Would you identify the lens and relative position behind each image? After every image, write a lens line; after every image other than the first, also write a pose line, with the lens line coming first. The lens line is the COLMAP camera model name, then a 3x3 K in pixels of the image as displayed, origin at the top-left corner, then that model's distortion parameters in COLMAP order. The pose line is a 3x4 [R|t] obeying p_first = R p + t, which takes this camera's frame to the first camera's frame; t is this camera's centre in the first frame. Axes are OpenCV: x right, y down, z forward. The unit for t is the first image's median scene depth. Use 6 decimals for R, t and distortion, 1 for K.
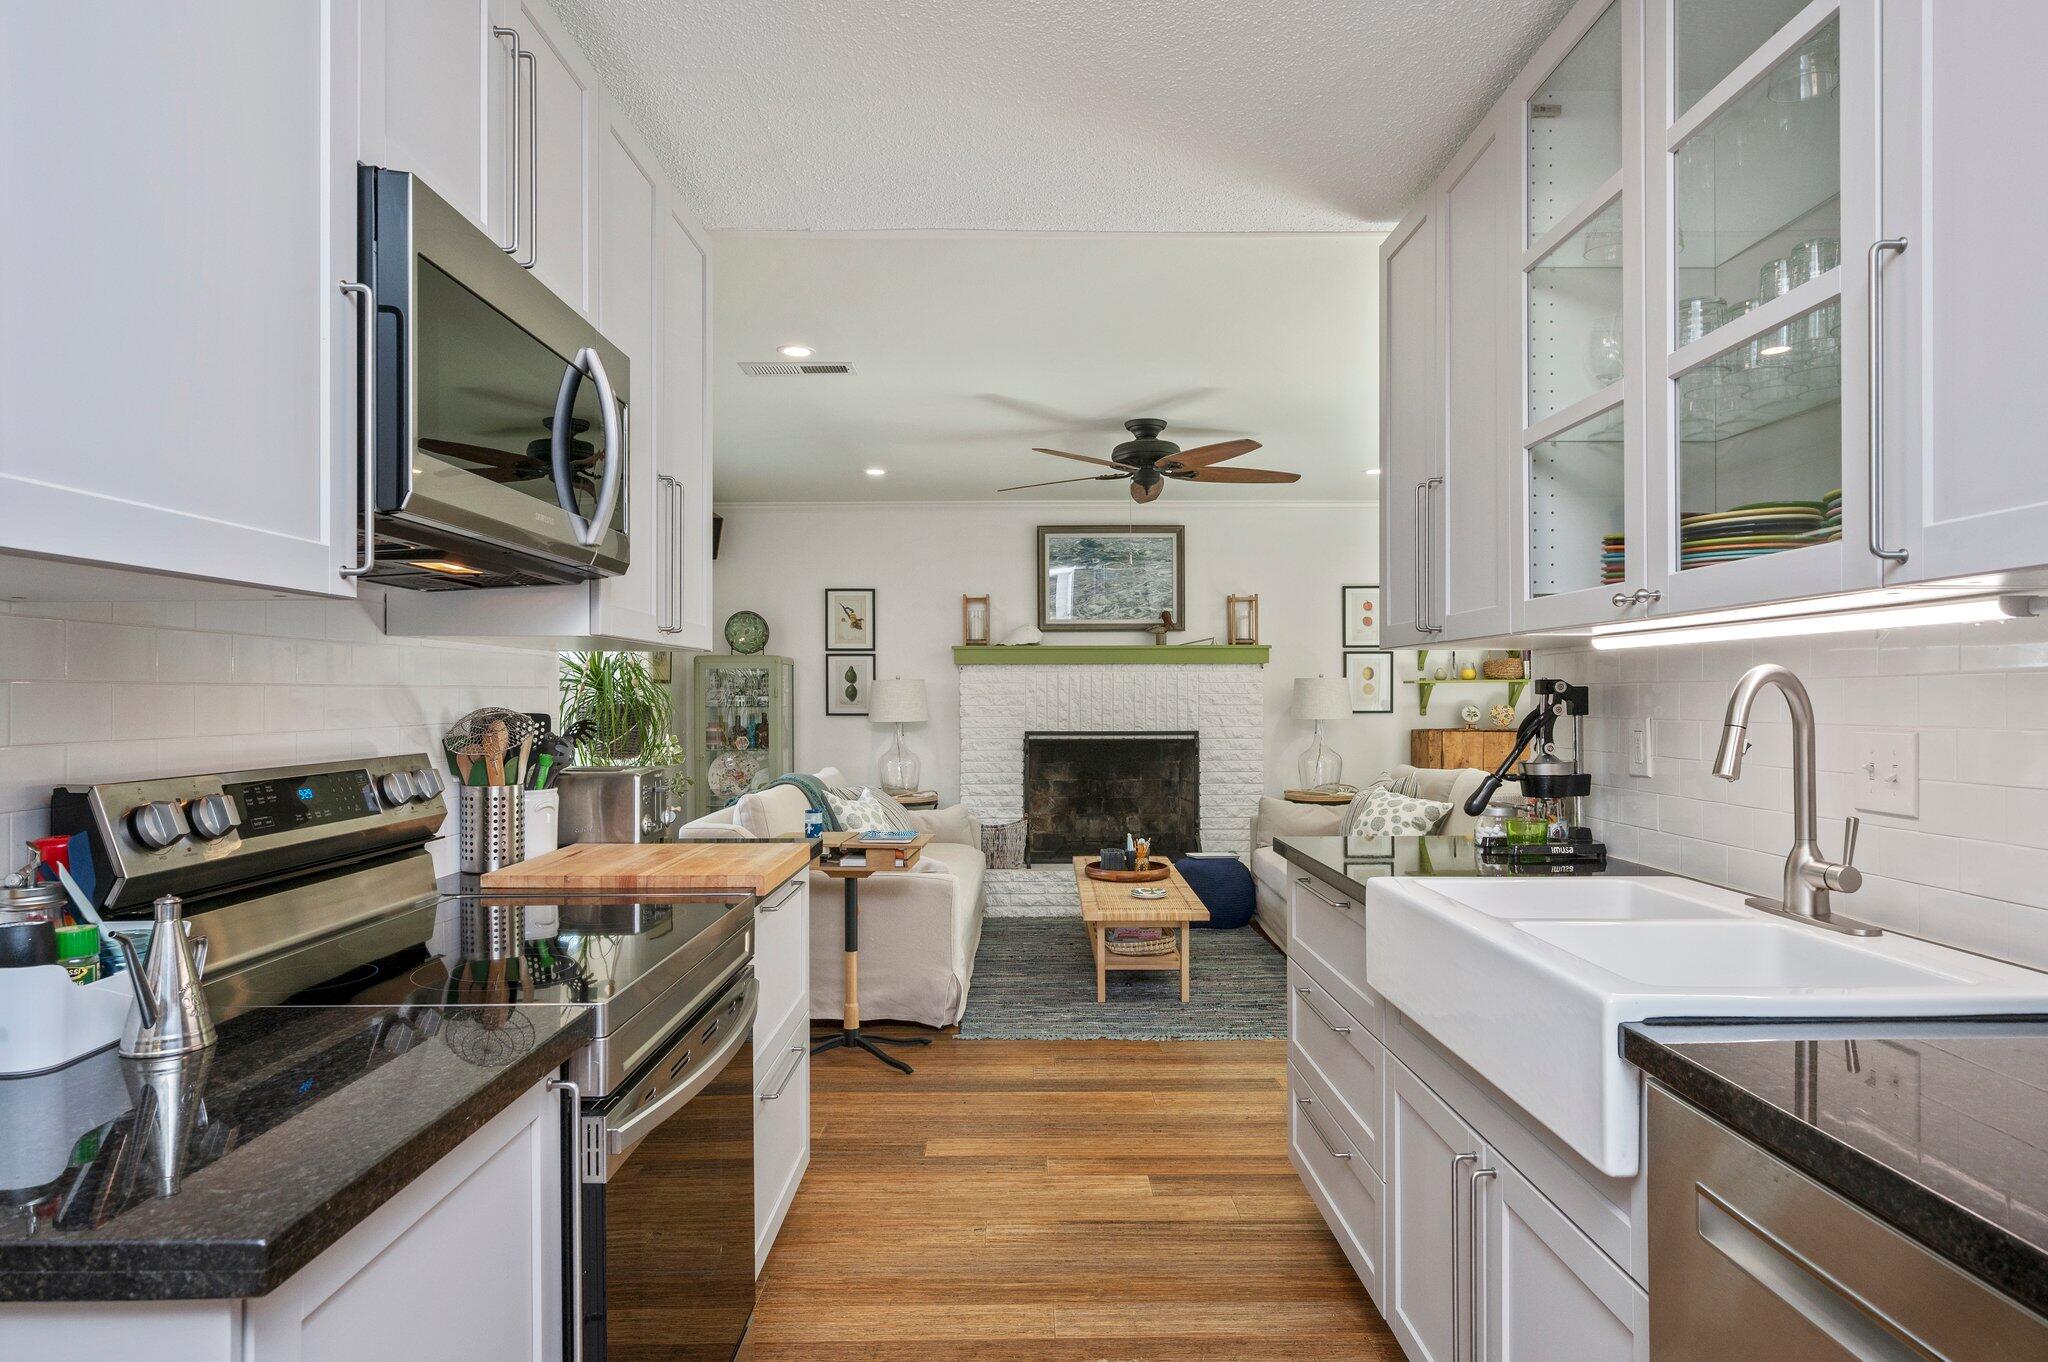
lens RADIAL K [[1147.6, 0, 964.1], [0, 1147.6, 693.9], [0, 0, 1]] dist [0.006673, 0.000313]
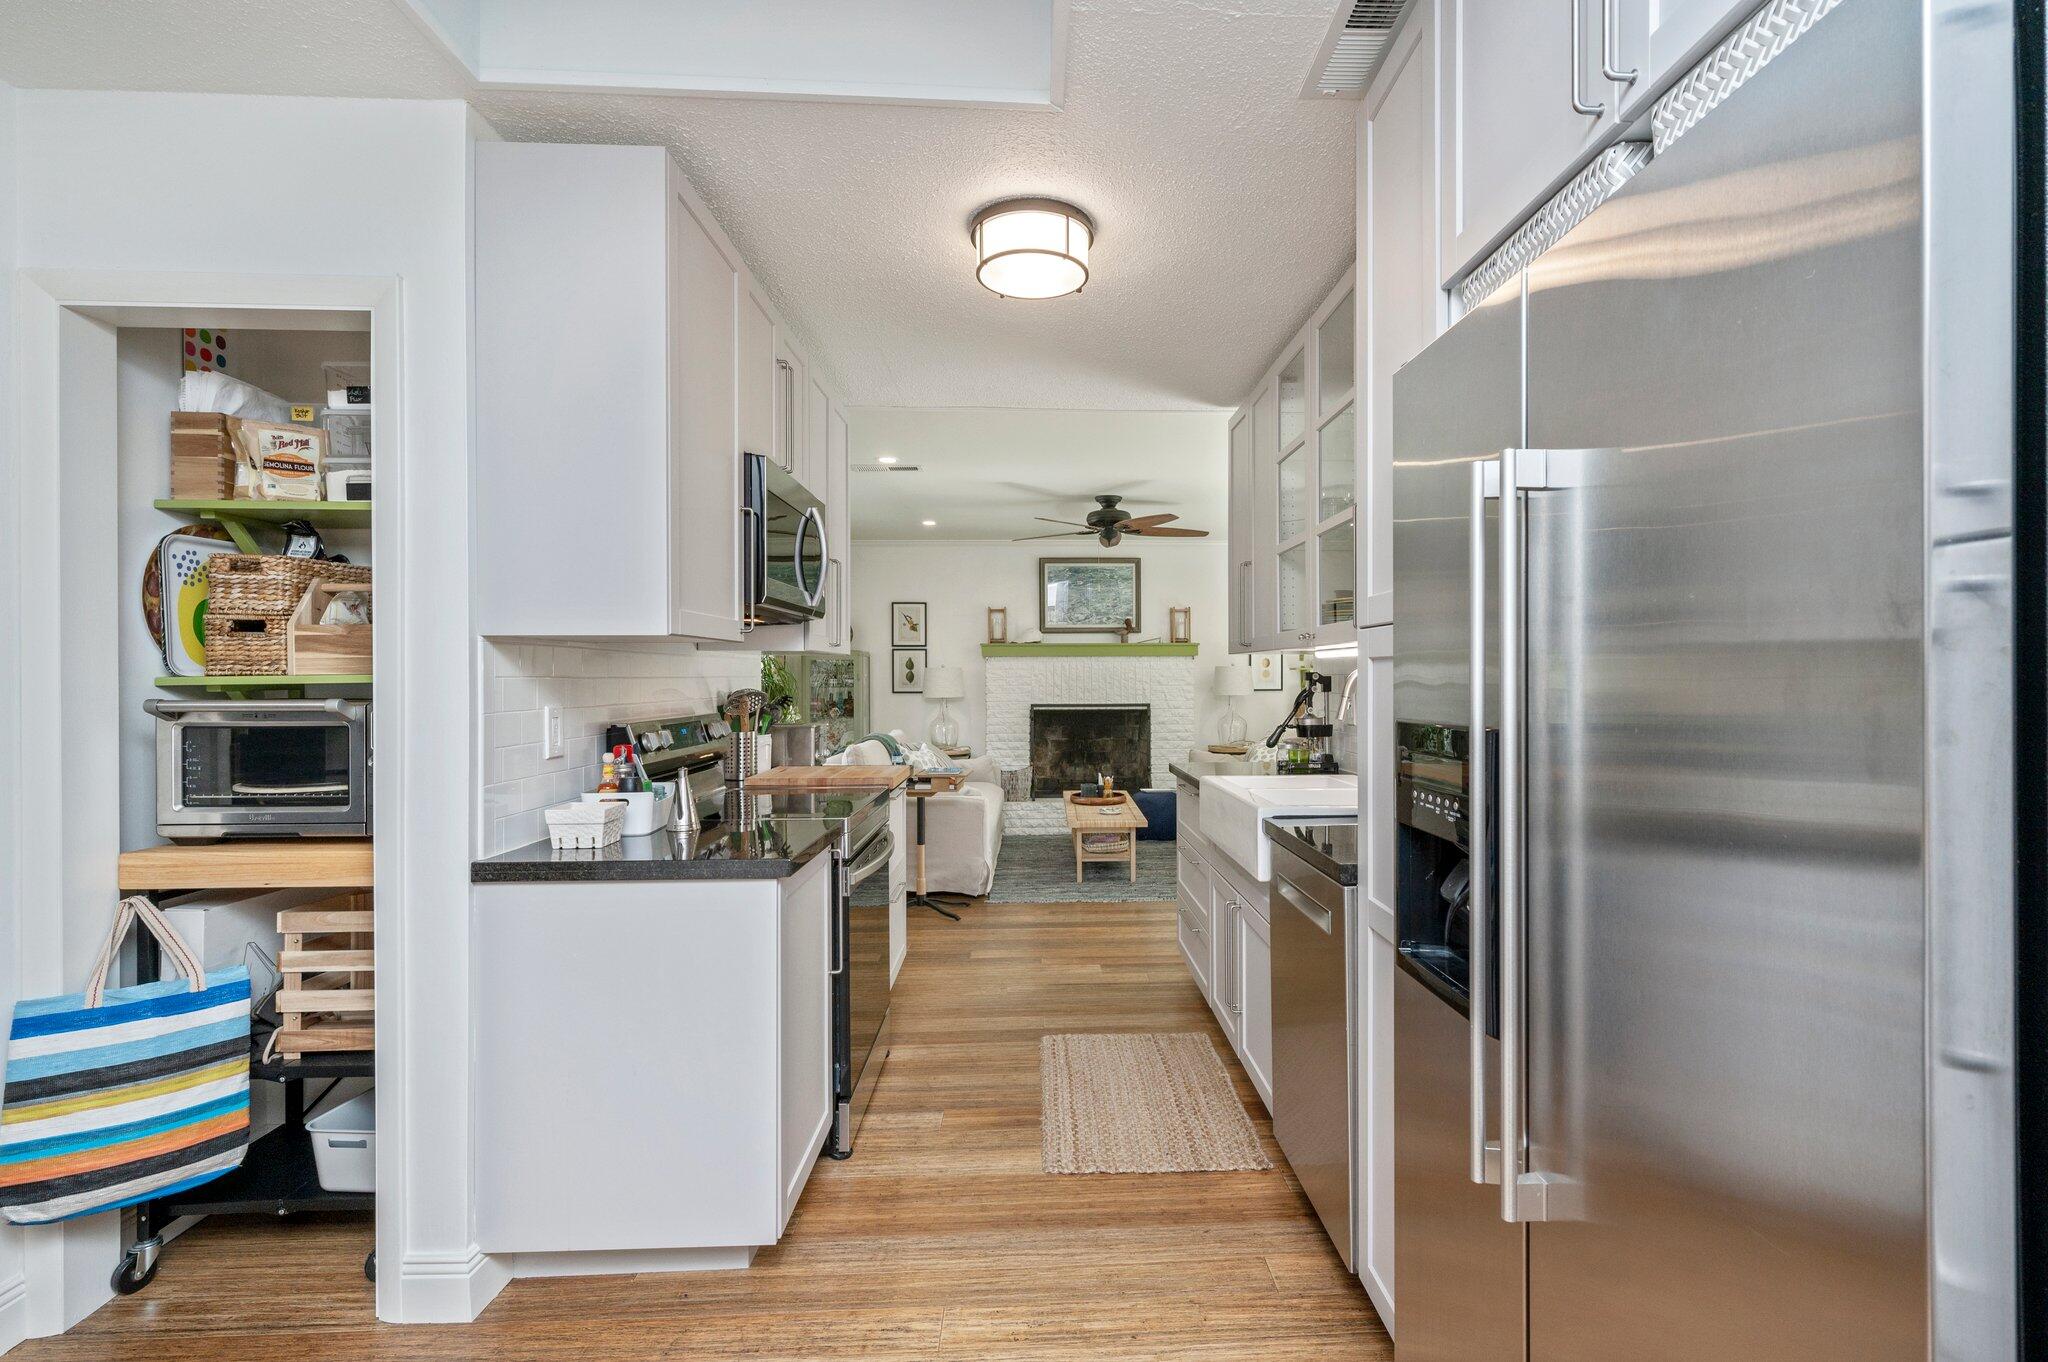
lens RADIAL K [[918.9, 0, 1021.2], [0, 918.9, 483.7], [0, 0, 1]] dist [0.010641, -0.001610]
pose [[0.999193, 0.007404, 0.039479, -0.006754], [0.000785, 0.979075, -0.203498, -0.003047], [-0.040160, 0.203365, 0.978279, -0.177327]]
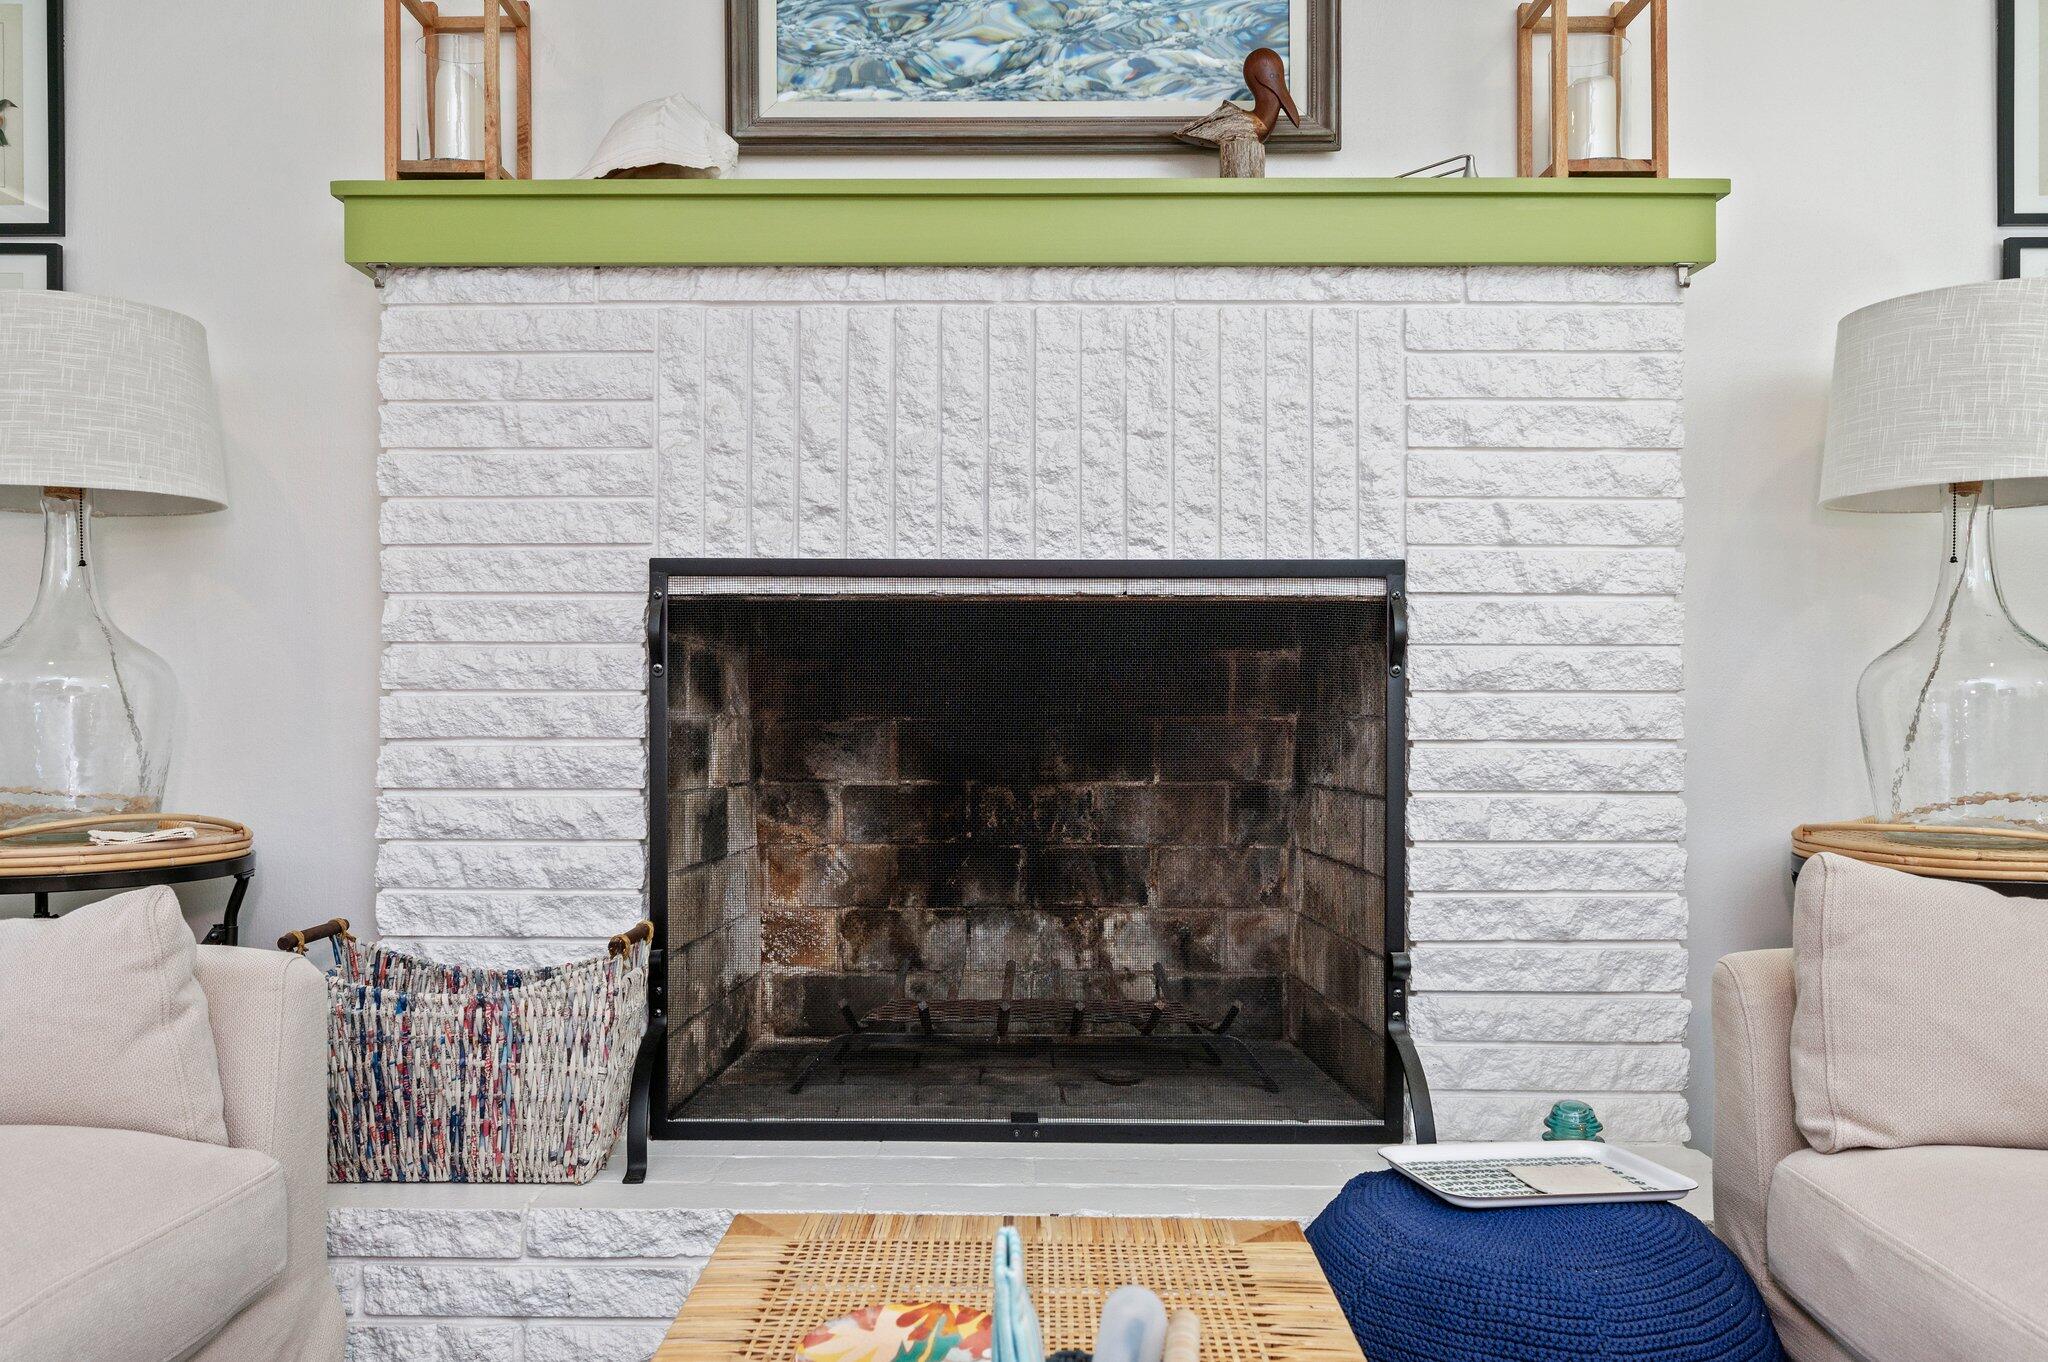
lens RADIAL K [[1504.7, 0, 999.1], [0, 1504.7, 684.3], [0, 0, 1]] dist [-0.007703, 0.007100]
pose [[0.999277, 0.008450, 0.037079, 0.114224], [-0.008167, 0.999936, -0.007793, 0.060549], [-0.037142, 0.007485, 0.999282, 0.714604]]
